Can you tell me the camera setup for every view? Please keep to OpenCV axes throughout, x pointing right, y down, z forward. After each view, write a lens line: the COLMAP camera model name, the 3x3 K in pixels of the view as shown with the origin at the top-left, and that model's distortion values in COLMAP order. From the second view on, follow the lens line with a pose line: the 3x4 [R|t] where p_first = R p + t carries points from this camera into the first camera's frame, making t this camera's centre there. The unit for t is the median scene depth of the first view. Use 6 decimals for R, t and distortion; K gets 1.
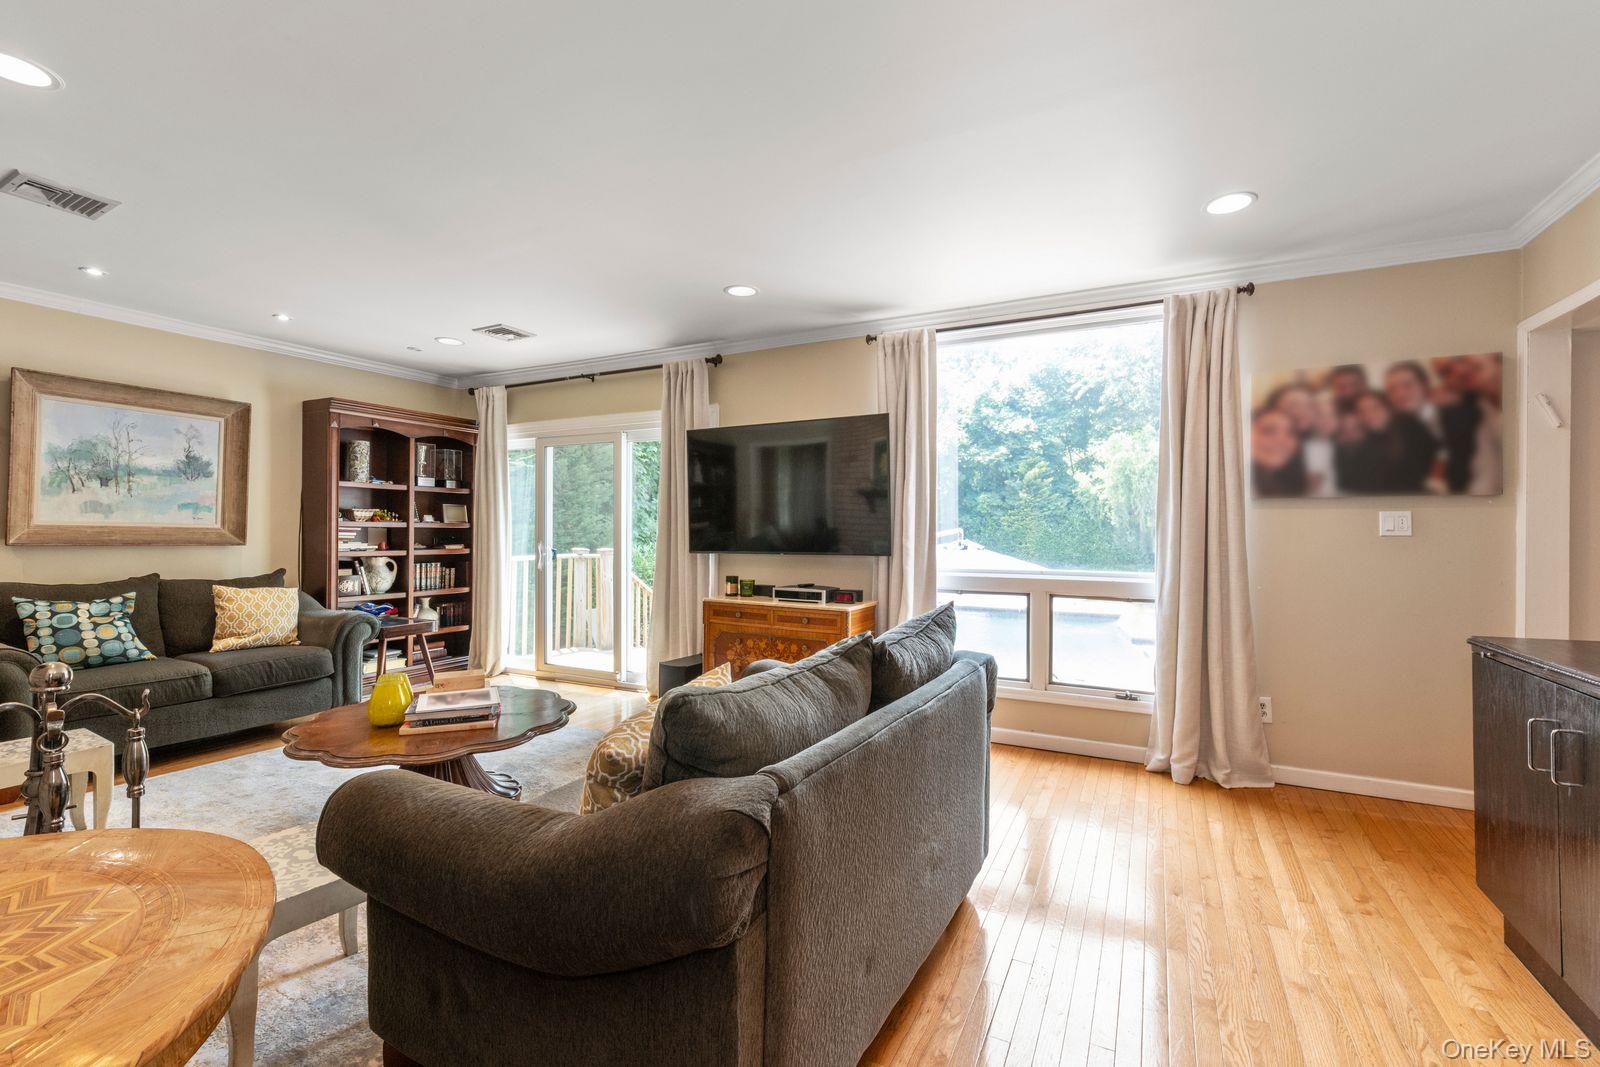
lens RADIAL K [[681.5, 0, 819.2], [0, 681.5, 527.2], [0, 0, 1]] dist [0.001328, 0.000020]
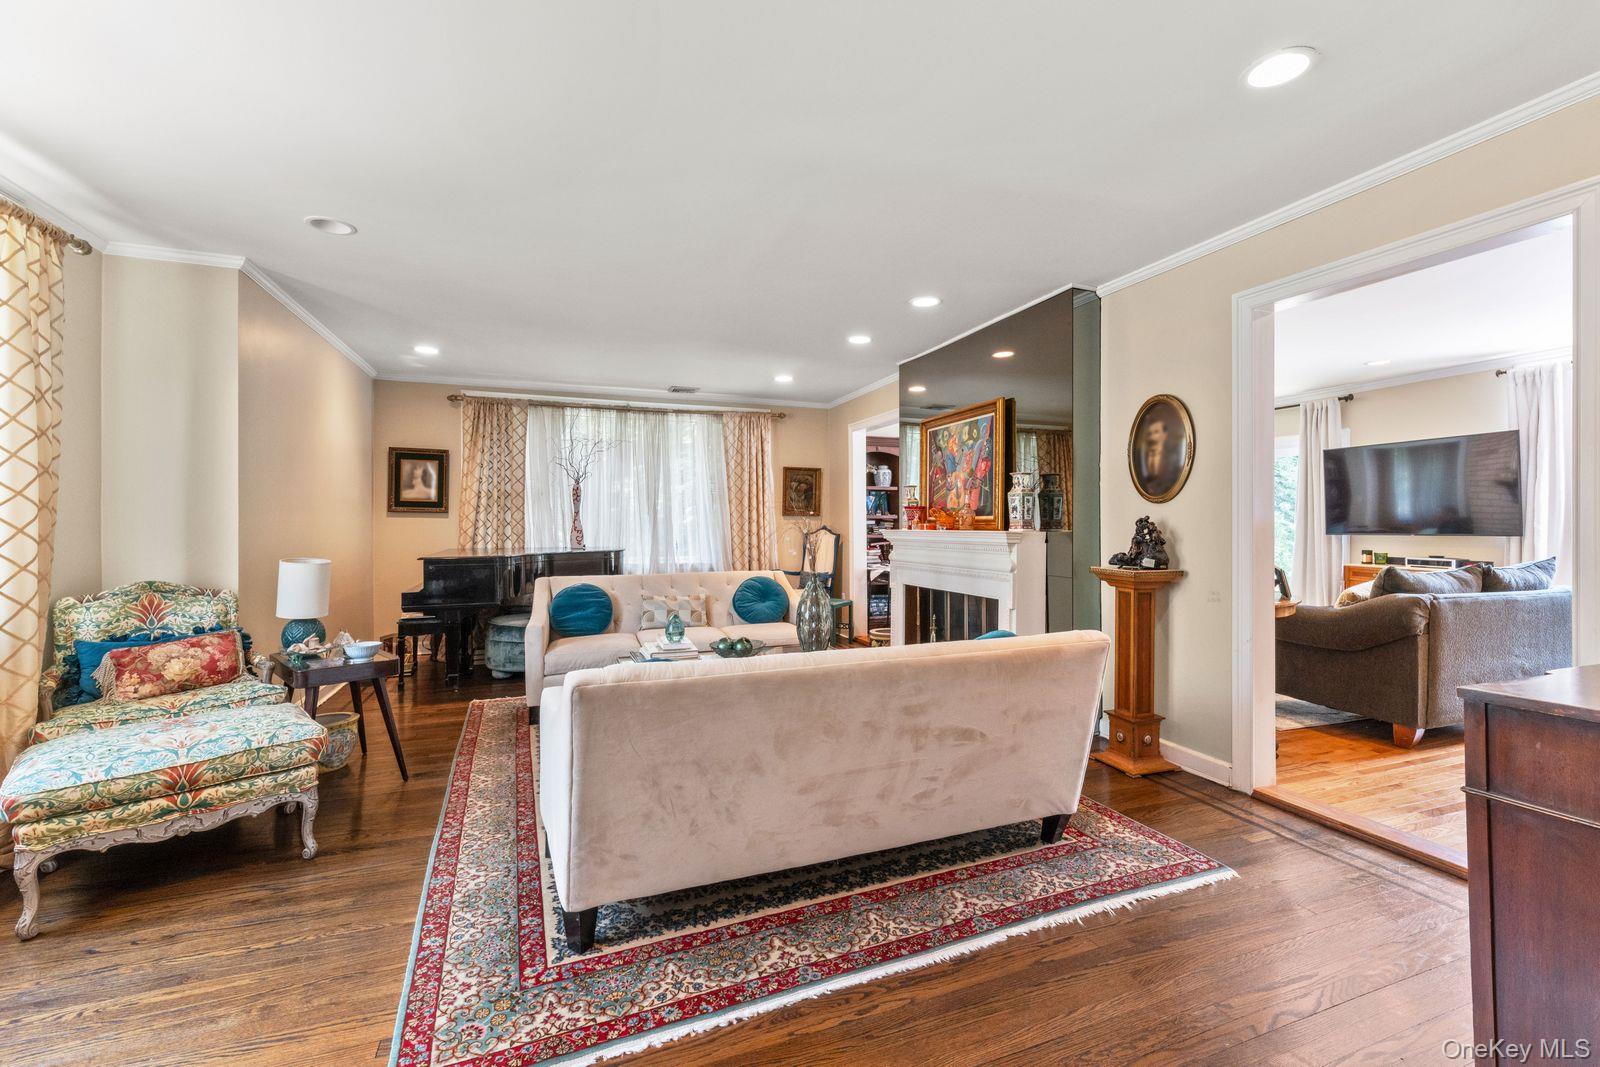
lens RADIAL K [[681.5, 0, 819.2], [0, 681.5, 527.2], [0, 0, 1]] dist [0.001328, 0.000020]
pose [[0.736484, -0.003282, -0.676447, -0.004418], [0.009401, 0.999941, 0.005384, 0.004575], [0.676390, -0.010324, 0.736471, -0.879365]]
